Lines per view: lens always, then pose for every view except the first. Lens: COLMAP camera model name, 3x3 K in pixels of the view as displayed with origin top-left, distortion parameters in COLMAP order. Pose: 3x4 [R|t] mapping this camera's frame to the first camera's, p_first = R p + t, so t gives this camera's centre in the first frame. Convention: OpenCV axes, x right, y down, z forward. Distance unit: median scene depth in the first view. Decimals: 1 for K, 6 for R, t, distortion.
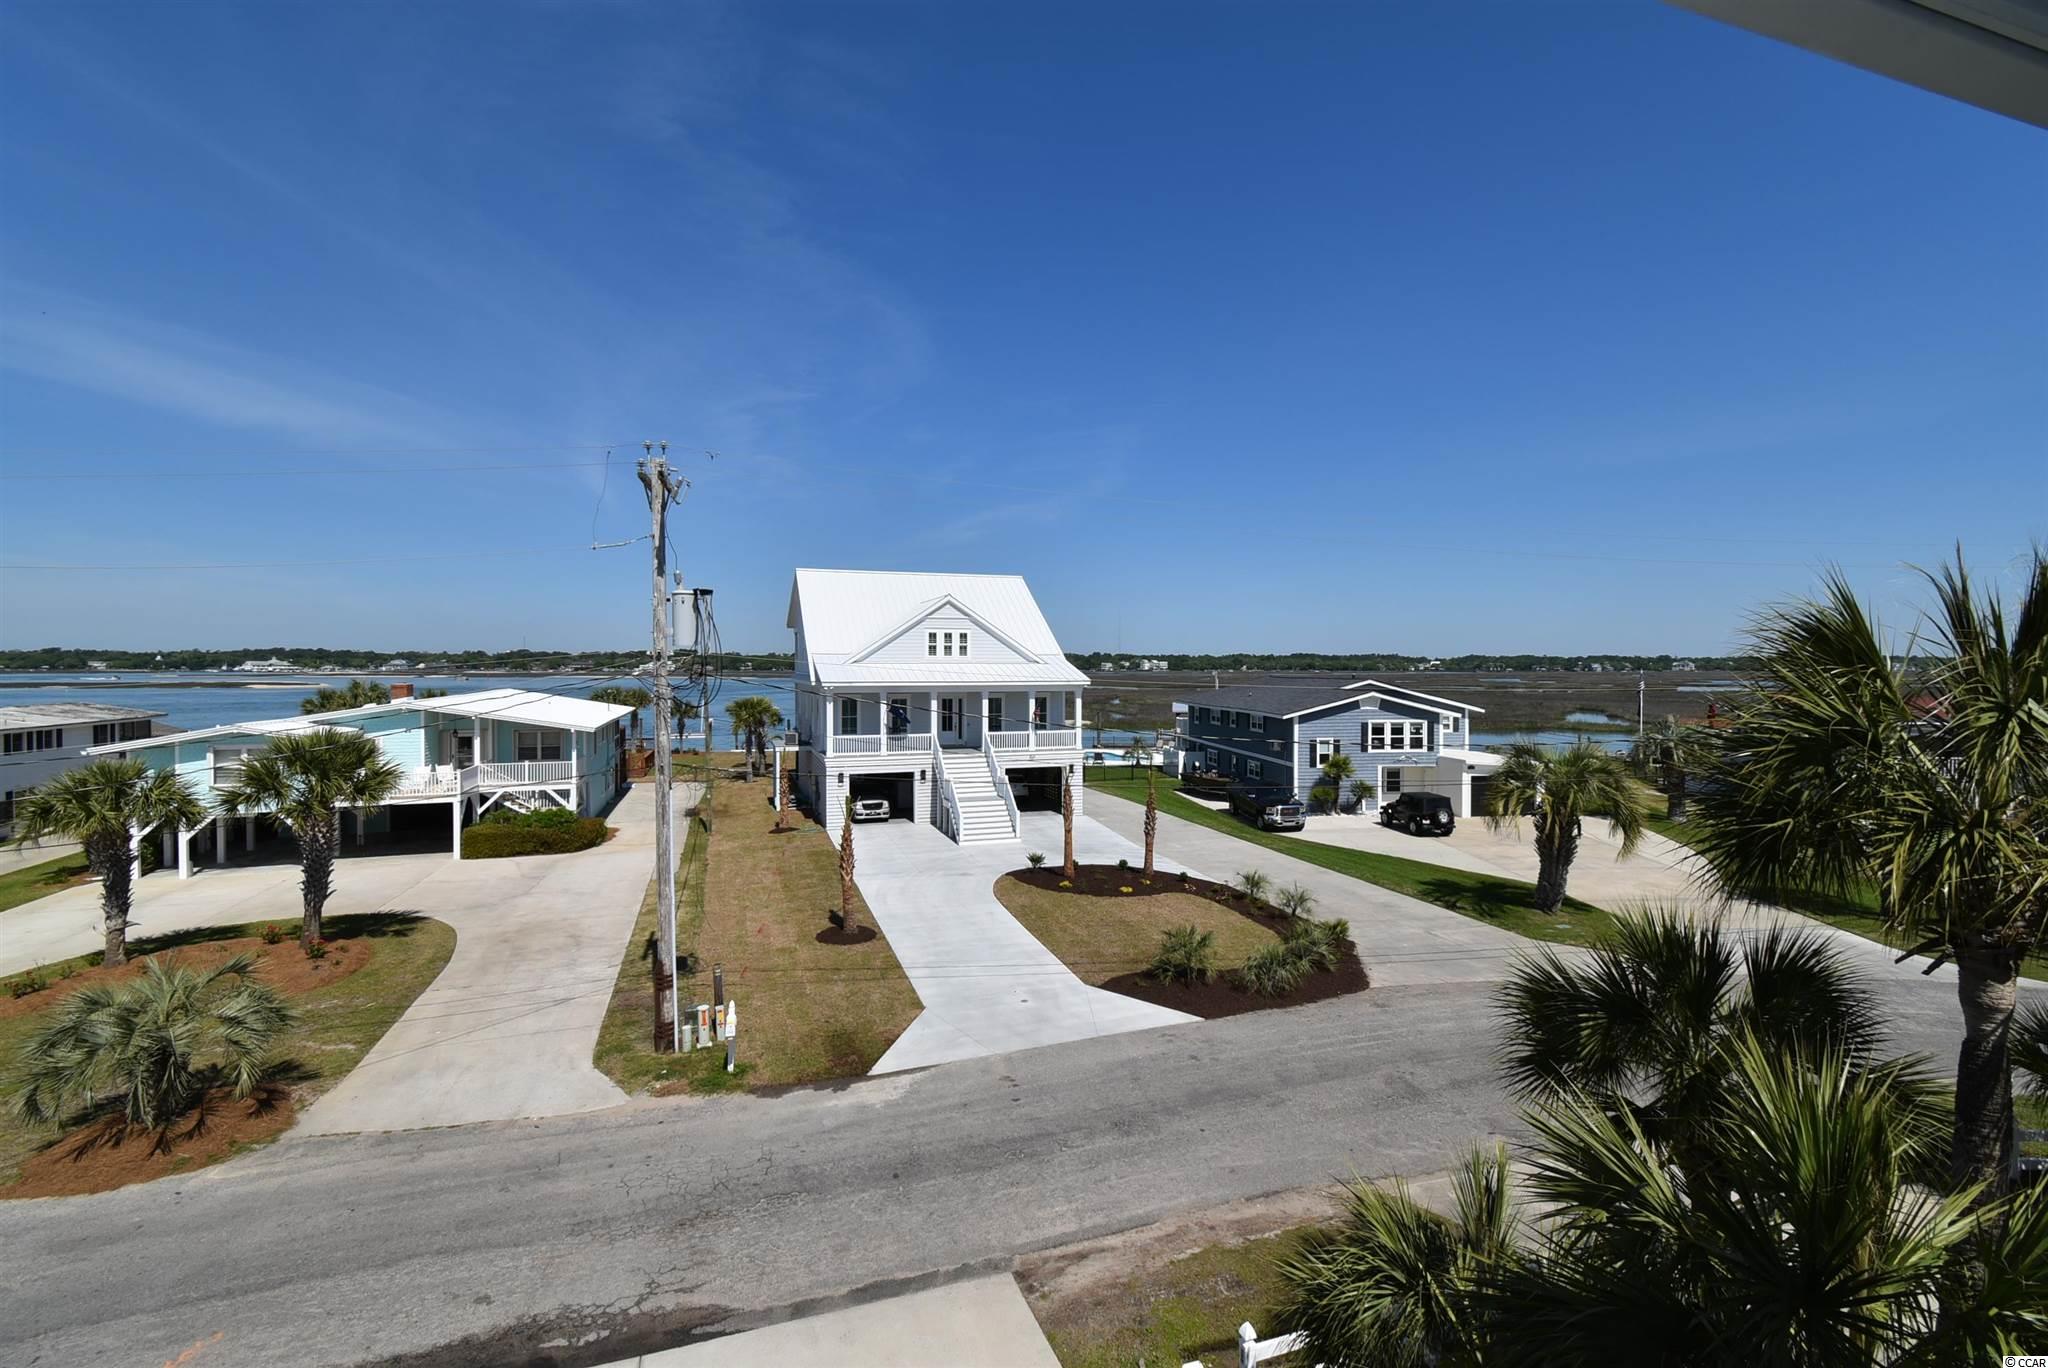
lens RADIAL K [[902.7, 0, 1032.1], [0, 902.7, 685.2], [0, 0, 1]] dist [0.001612, -0.000306]
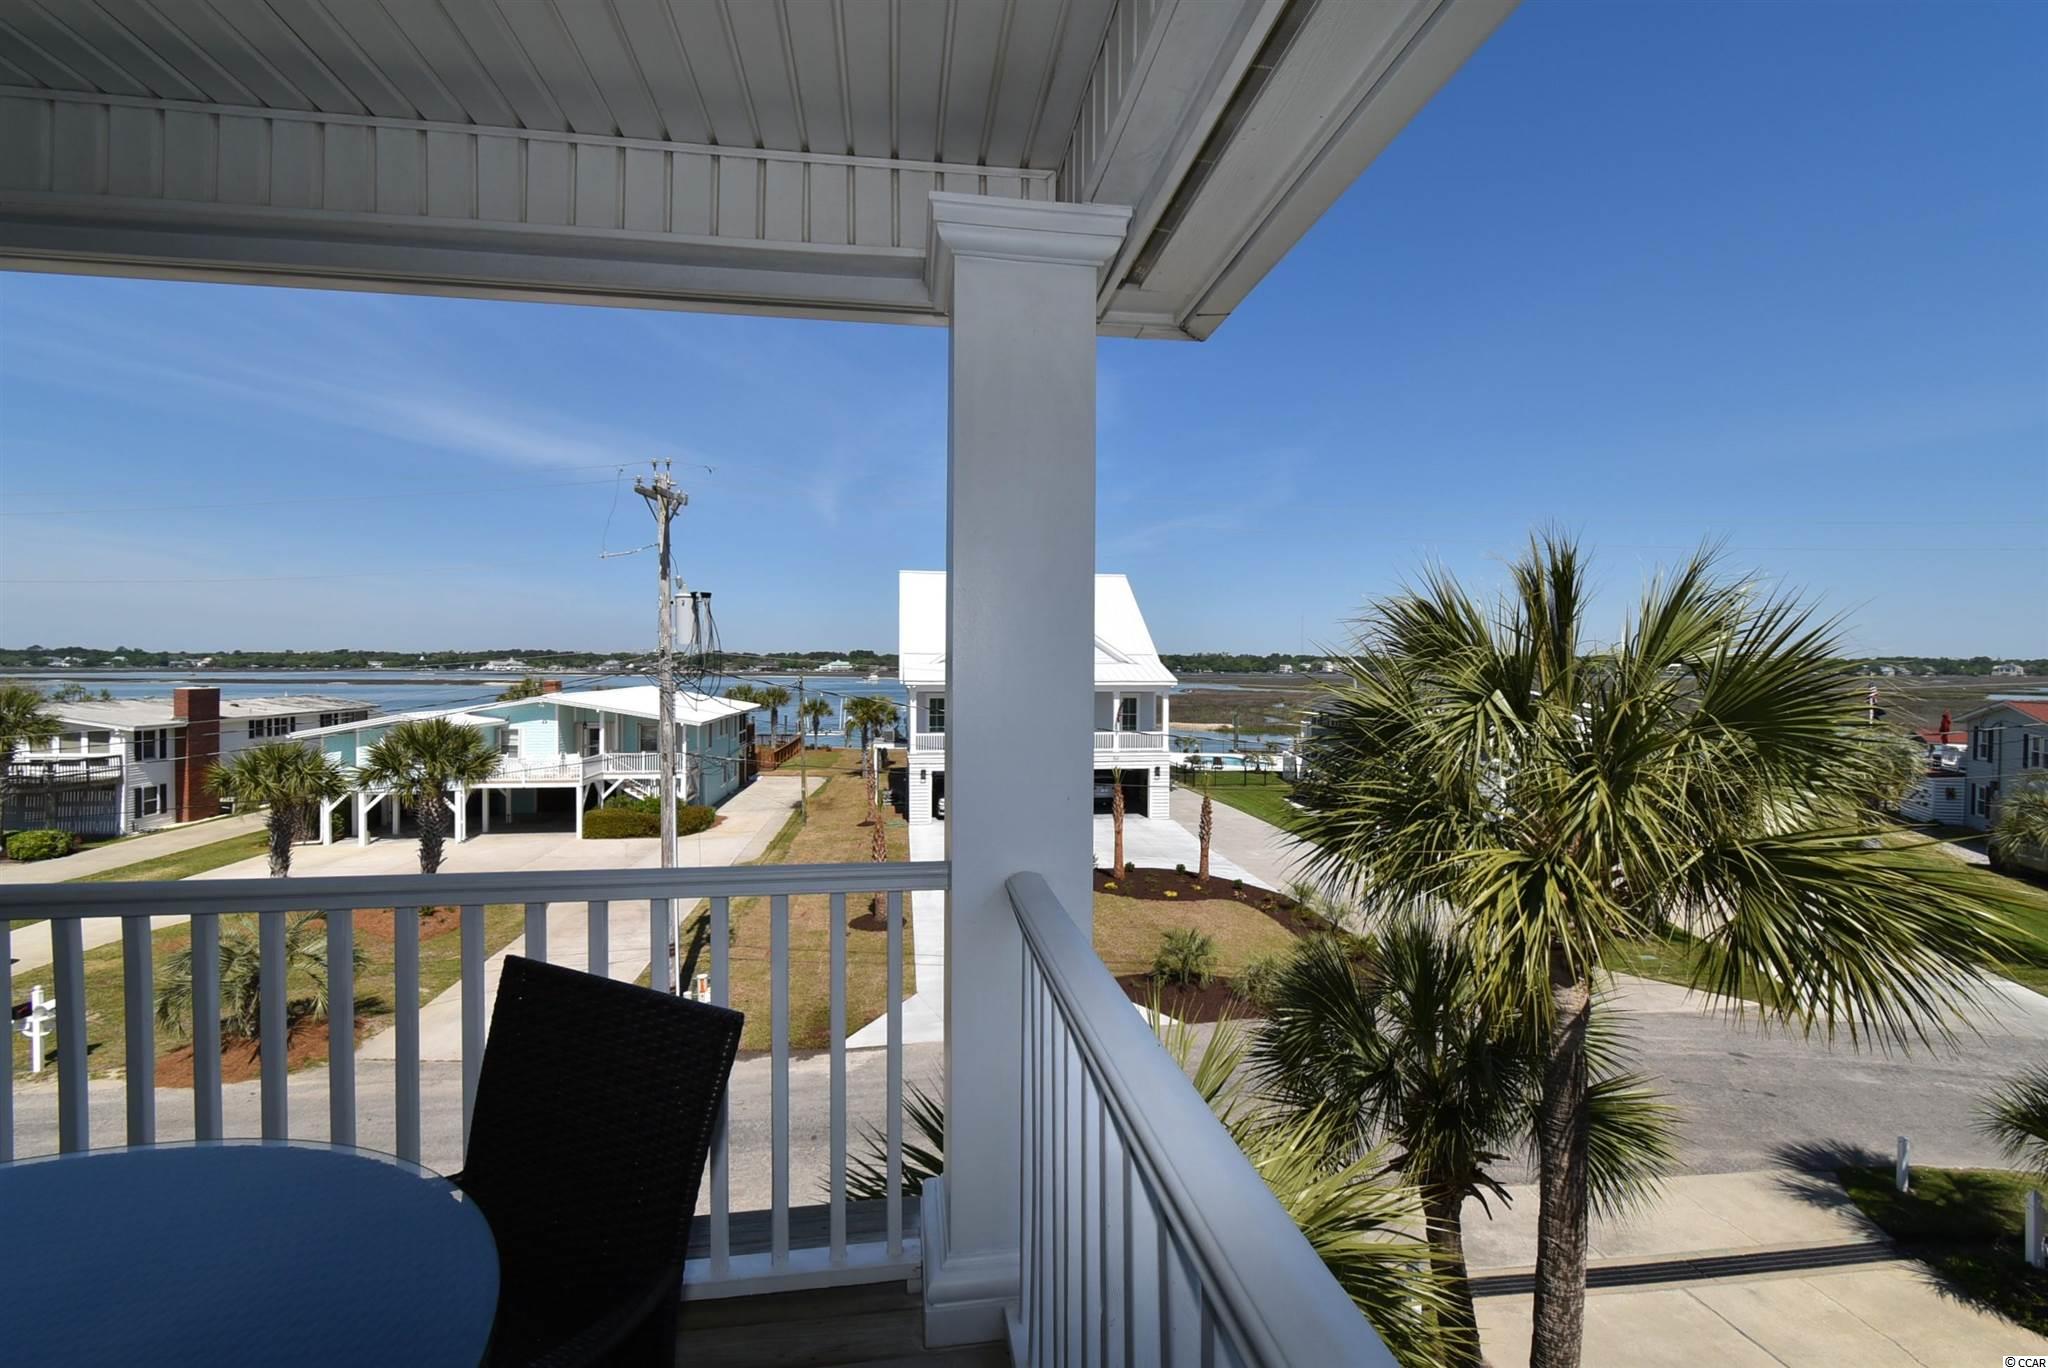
lens RADIAL K [[925.7, 0, 1030.4], [0, 925.7, 679.5], [0, 0, 1]] dist [0.014325, -0.008762]
pose [[0.981768, 0.005392, -0.190007, 0.106939], [-0.006996, 0.999945, -0.007772, 0.002265], [0.189954, 0.008959, 0.981752, -0.012949]]
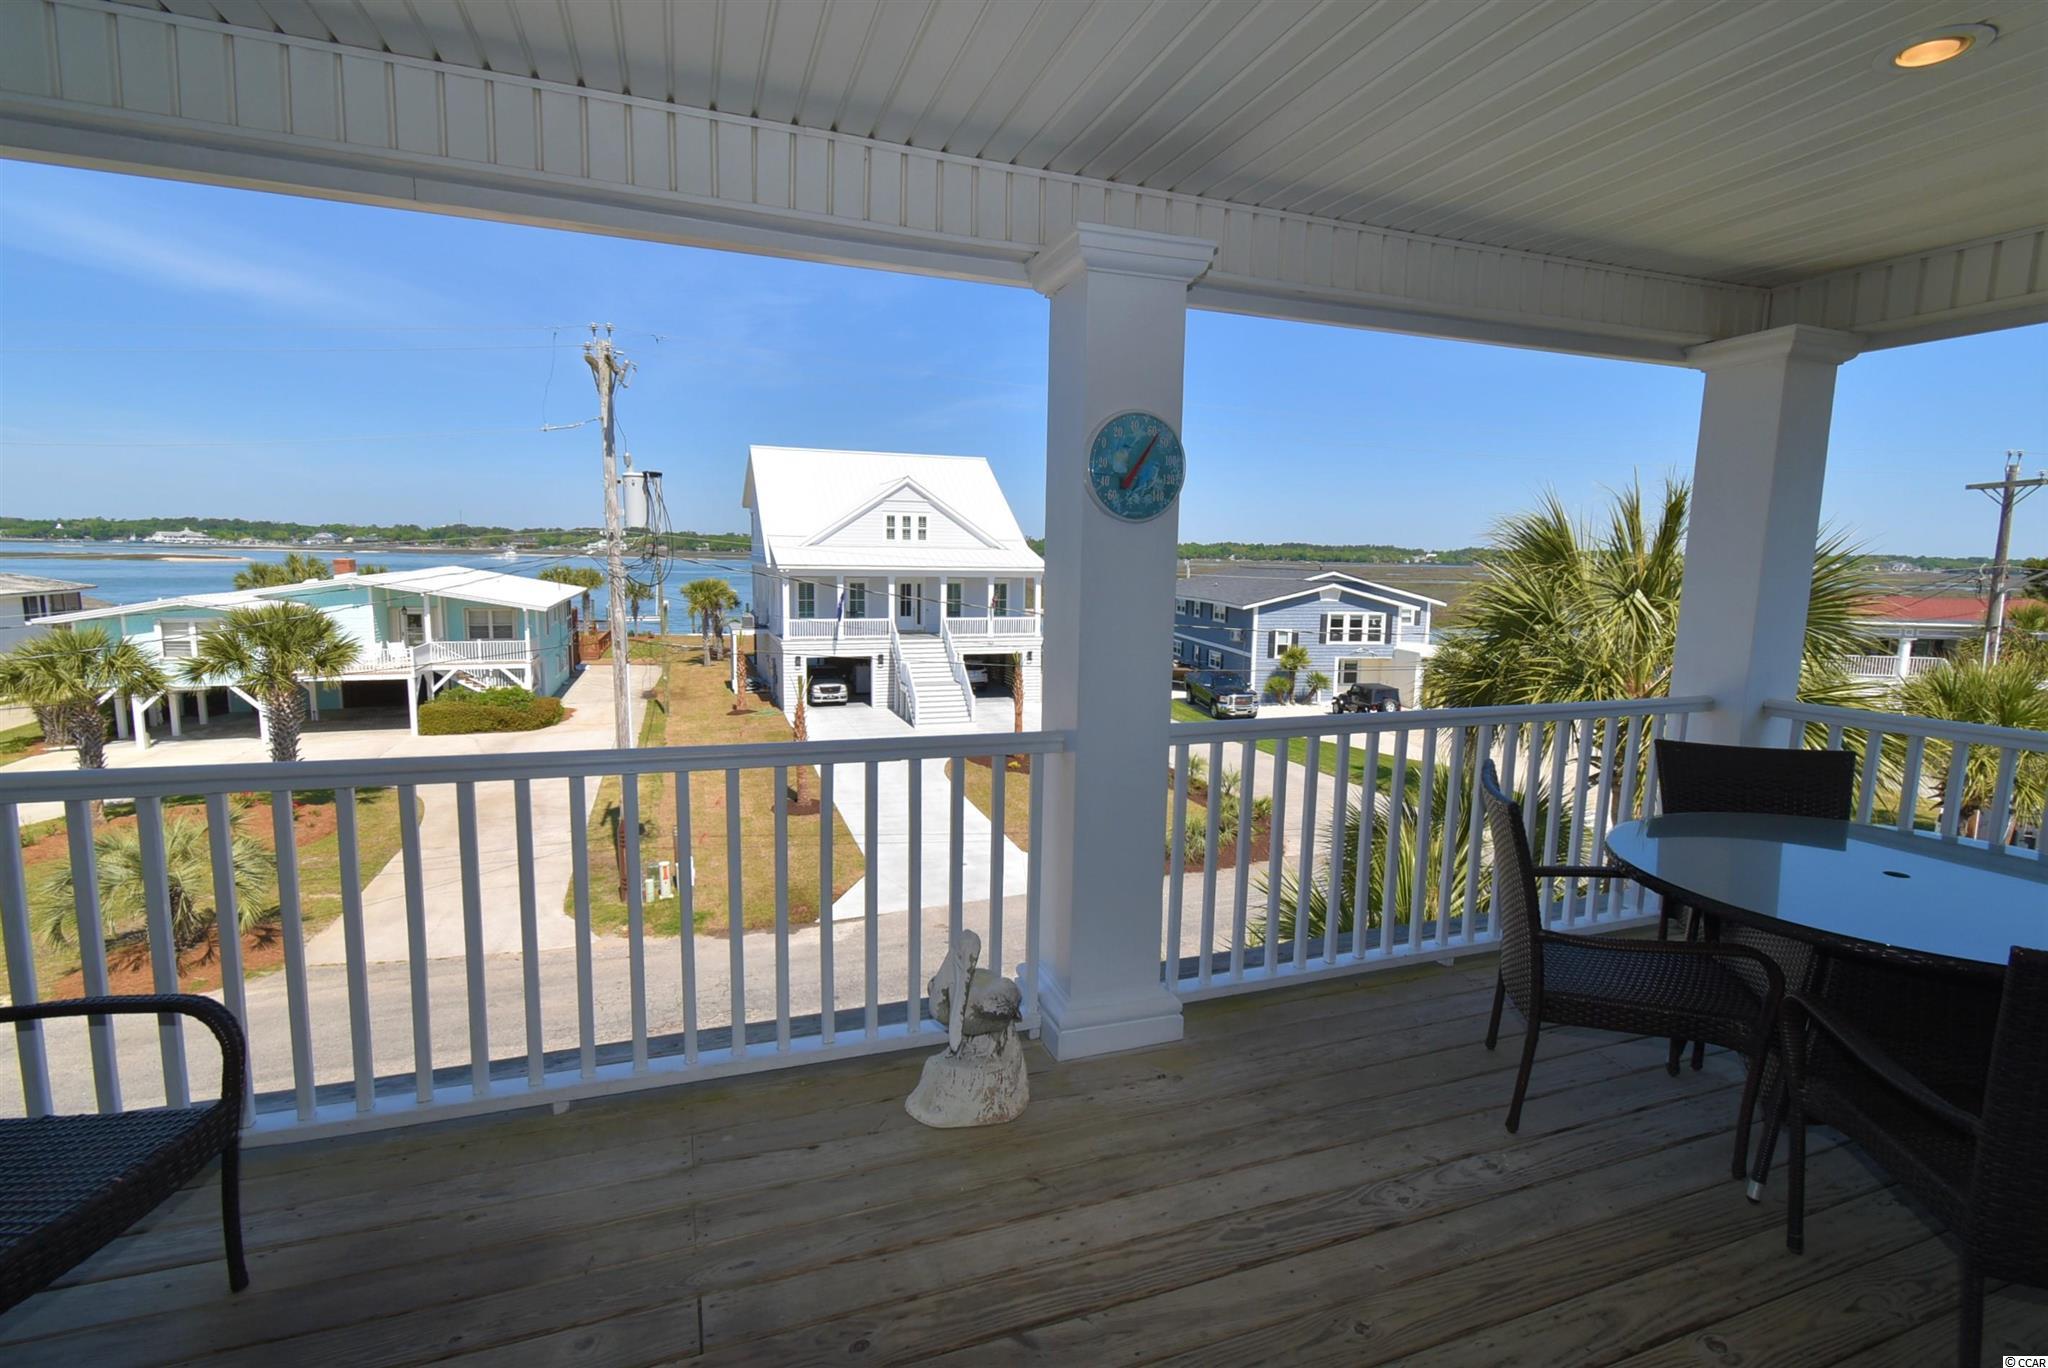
lens RADIAL K [[948.7, 0, 1031.6], [0, 948.7, 683.3], [0, 0, 1]] dist [0.002167, -0.000025]
pose [[0.999582, 0.013588, 0.025535, 0.020914], [-0.016462, 0.993122, 0.115925, 0.000751], [-0.023784, -0.116297, 0.992930, -0.054529]]
